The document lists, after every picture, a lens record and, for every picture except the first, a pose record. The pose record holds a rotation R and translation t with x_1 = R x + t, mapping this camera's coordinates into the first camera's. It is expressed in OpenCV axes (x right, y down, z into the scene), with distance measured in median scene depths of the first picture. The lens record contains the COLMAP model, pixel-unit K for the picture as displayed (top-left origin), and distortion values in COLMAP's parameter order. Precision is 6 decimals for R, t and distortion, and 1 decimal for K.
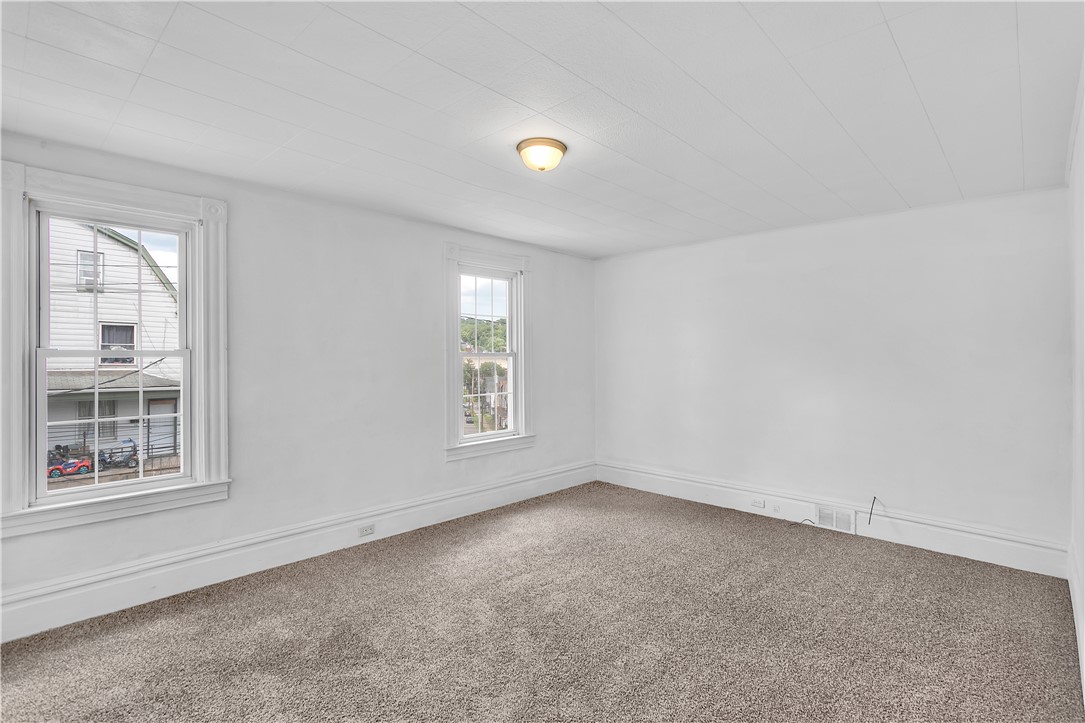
lens RADIAL K [[514.7, 0, 545.3], [0, 514.7, 358.2], [0, 0, 1]] dist [-0.014491, 0.004079]
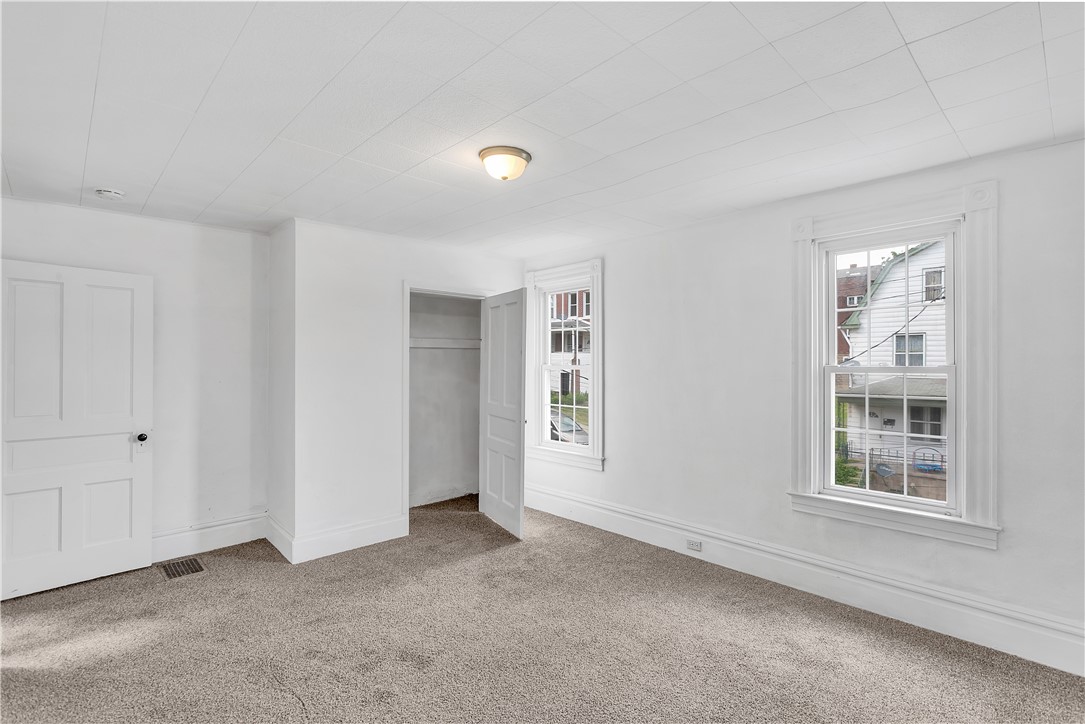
lens RADIAL K [[514.7, 0, 545.6], [0, 514.7, 363.5], [0, 0, 1]] dist [-0.014491, 0.004079]
pose [[-0.047307, -0.000544, -0.998880, 0.576824], [-0.000900, 0.999999, -0.000502, -0.013632], [0.998880, 0.000875, -0.047308, 0.665799]]
